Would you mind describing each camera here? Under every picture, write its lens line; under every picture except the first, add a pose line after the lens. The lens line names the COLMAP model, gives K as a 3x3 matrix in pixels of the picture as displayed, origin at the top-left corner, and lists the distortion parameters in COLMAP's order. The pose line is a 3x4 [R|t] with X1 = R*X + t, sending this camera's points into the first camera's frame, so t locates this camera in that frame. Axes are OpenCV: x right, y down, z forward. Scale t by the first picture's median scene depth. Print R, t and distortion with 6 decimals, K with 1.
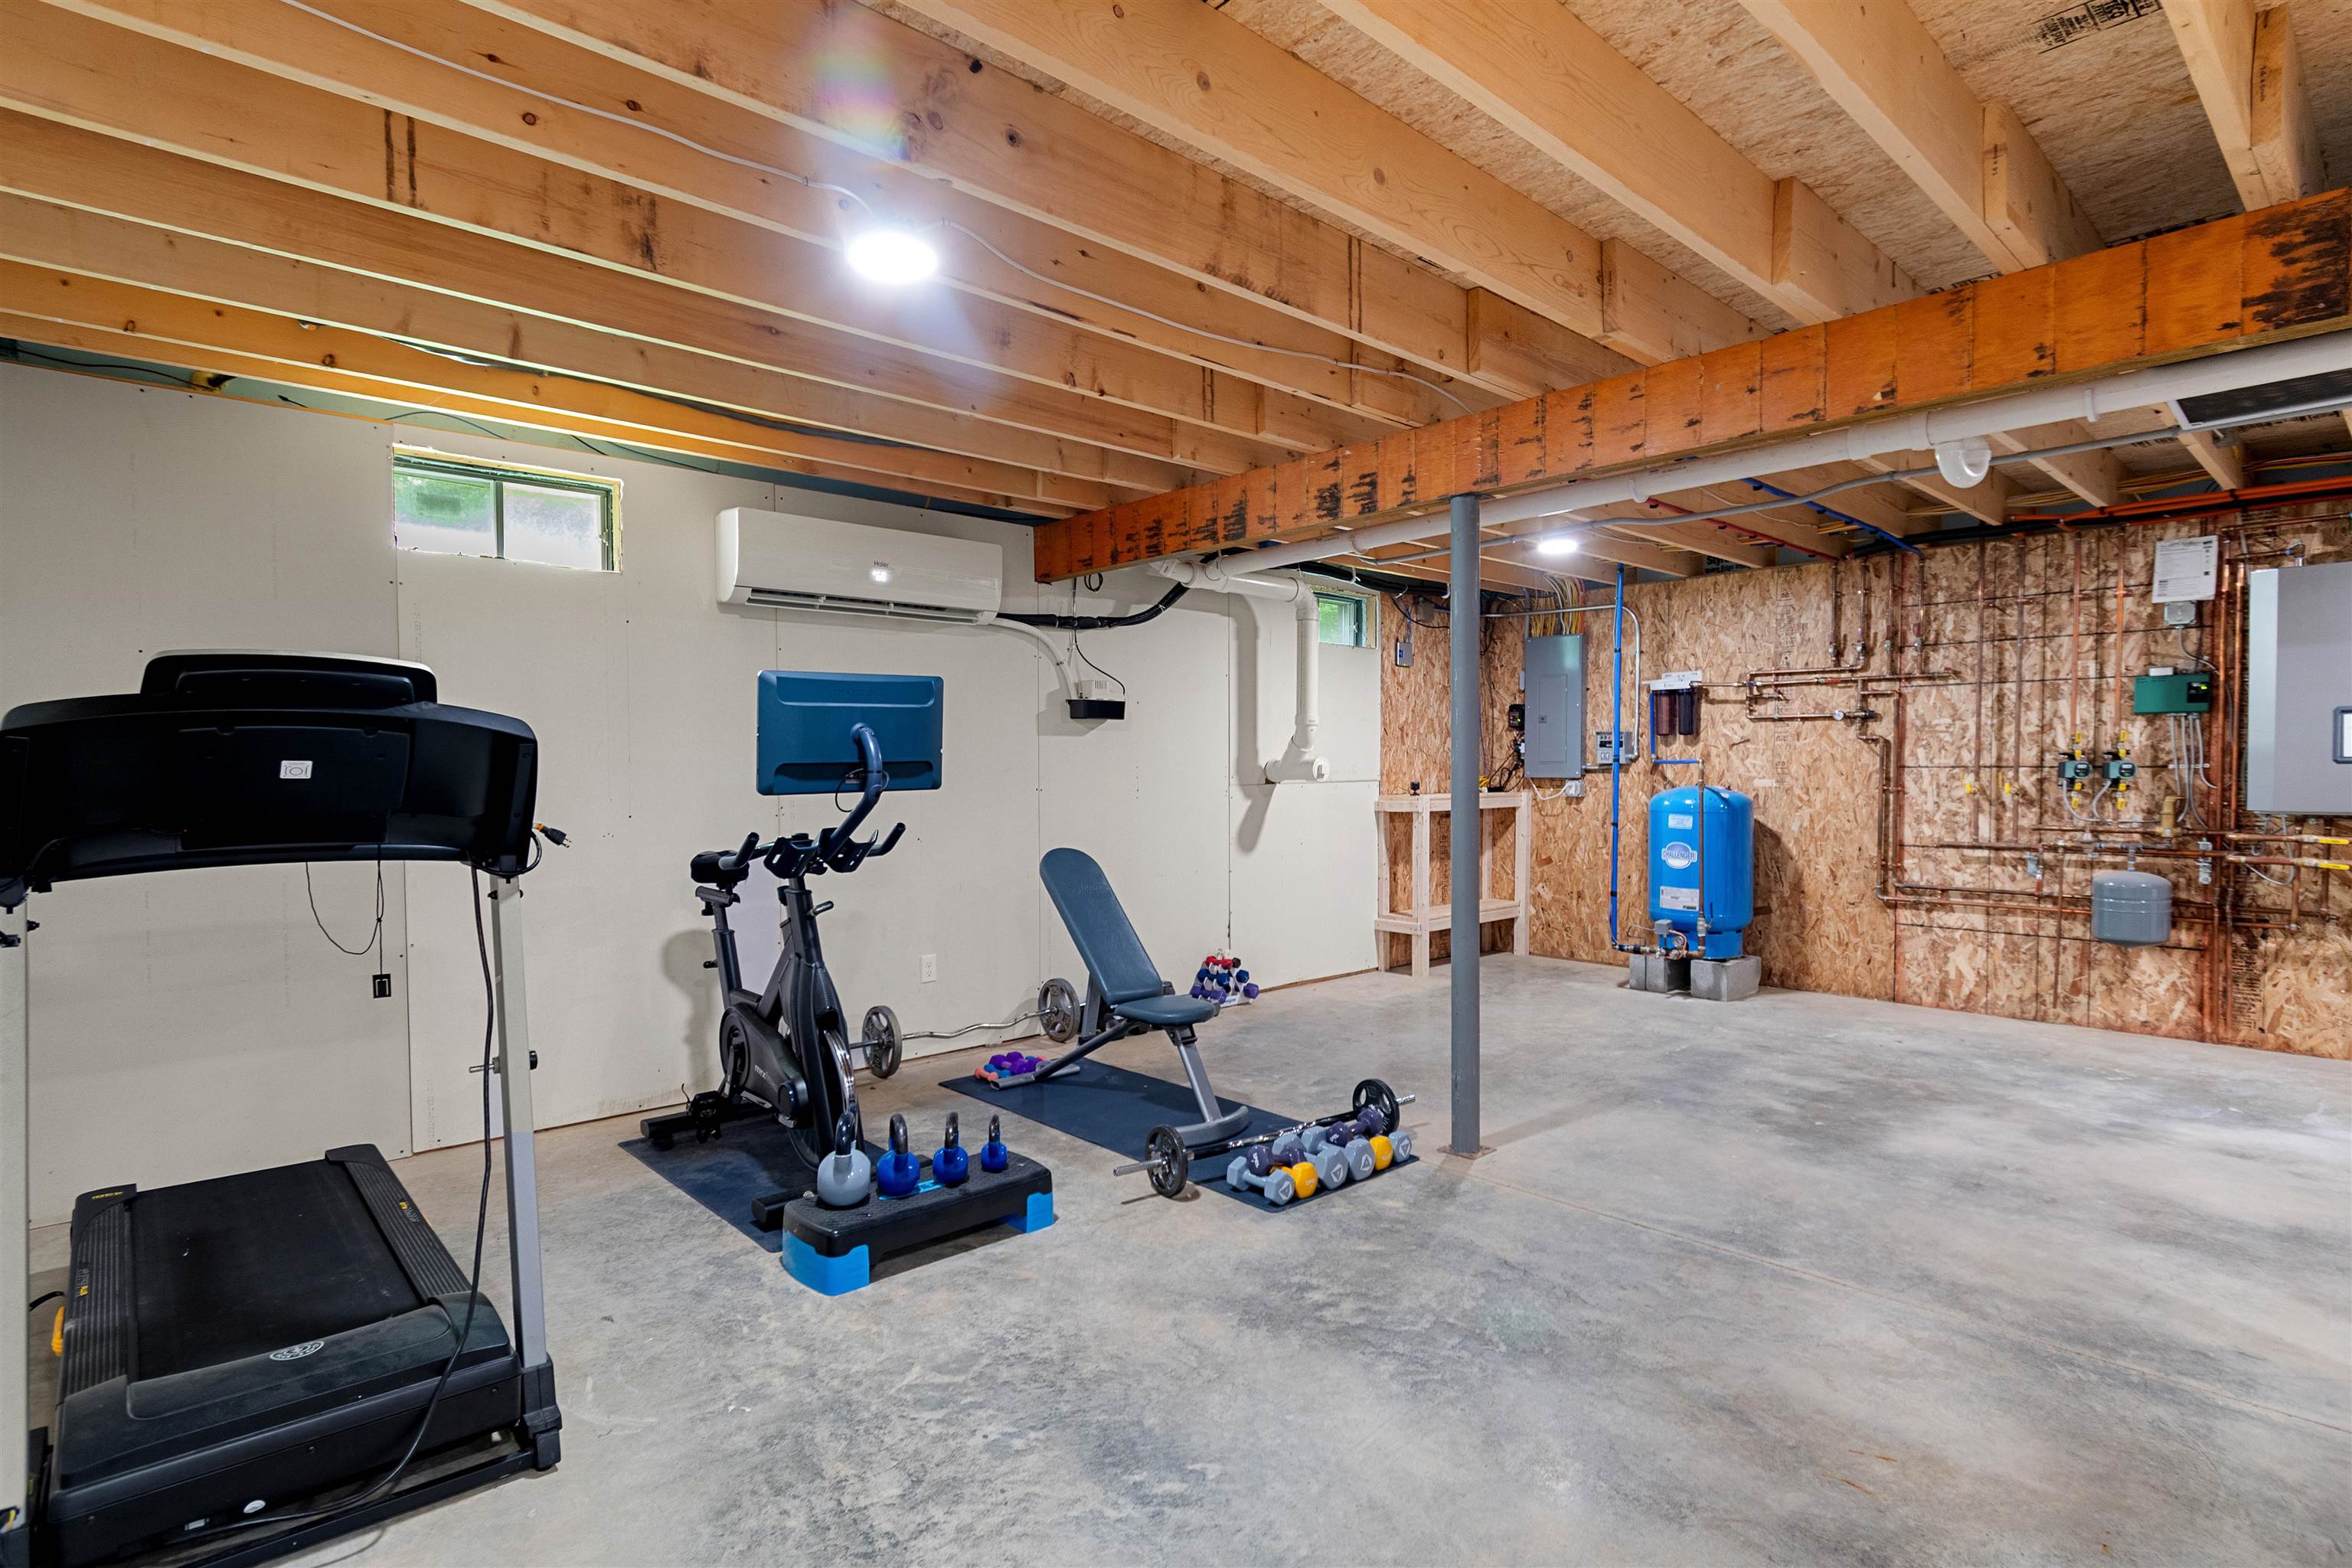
lens RADIAL K [[1189.5, 0, 1176.0], [0, 1189.5, 784.0], [0, 0, 1]] dist [0.002067, -0.000188]
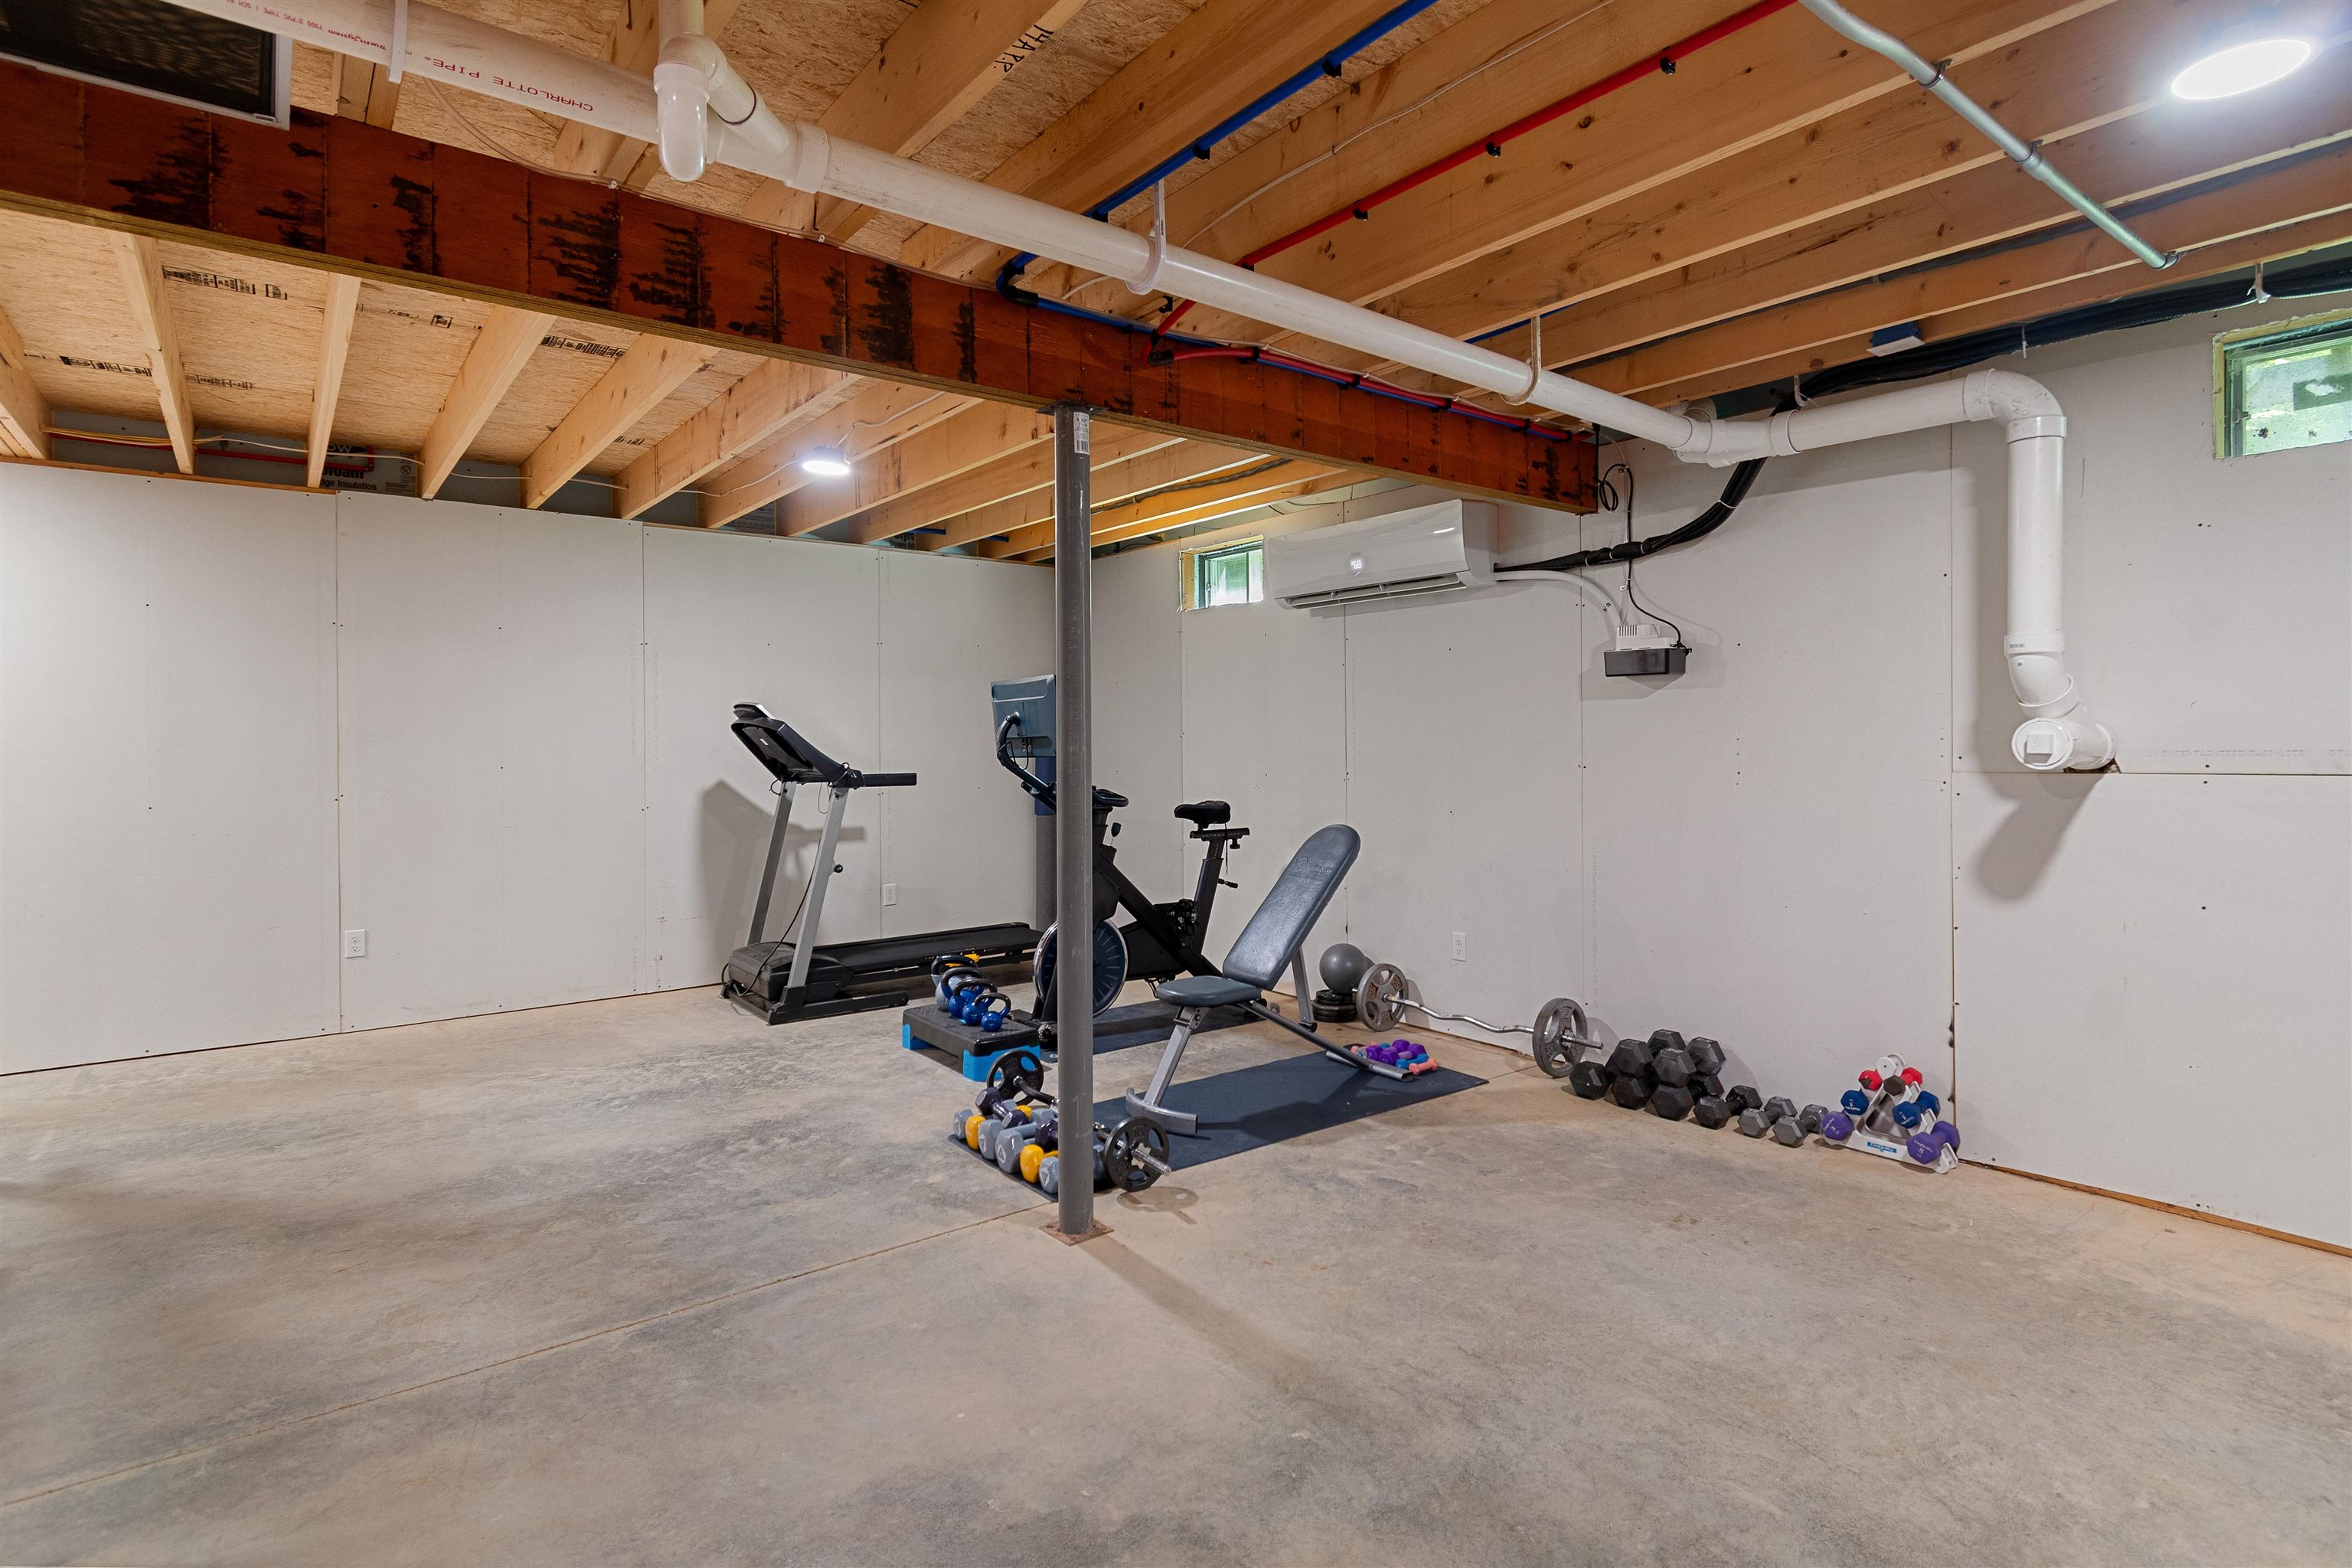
lens RADIAL K [[1164.5, 0, 1180.4], [0, 1164.5, 727.3], [0, 0, 1]] dist [0.001942, 0.000297]
pose [[-0.076850, -0.005398, -0.997028, 1.250818], [-0.010698, 0.999932, -0.004589, -0.028039], [0.996985, 0.010314, -0.076902, 1.390642]]
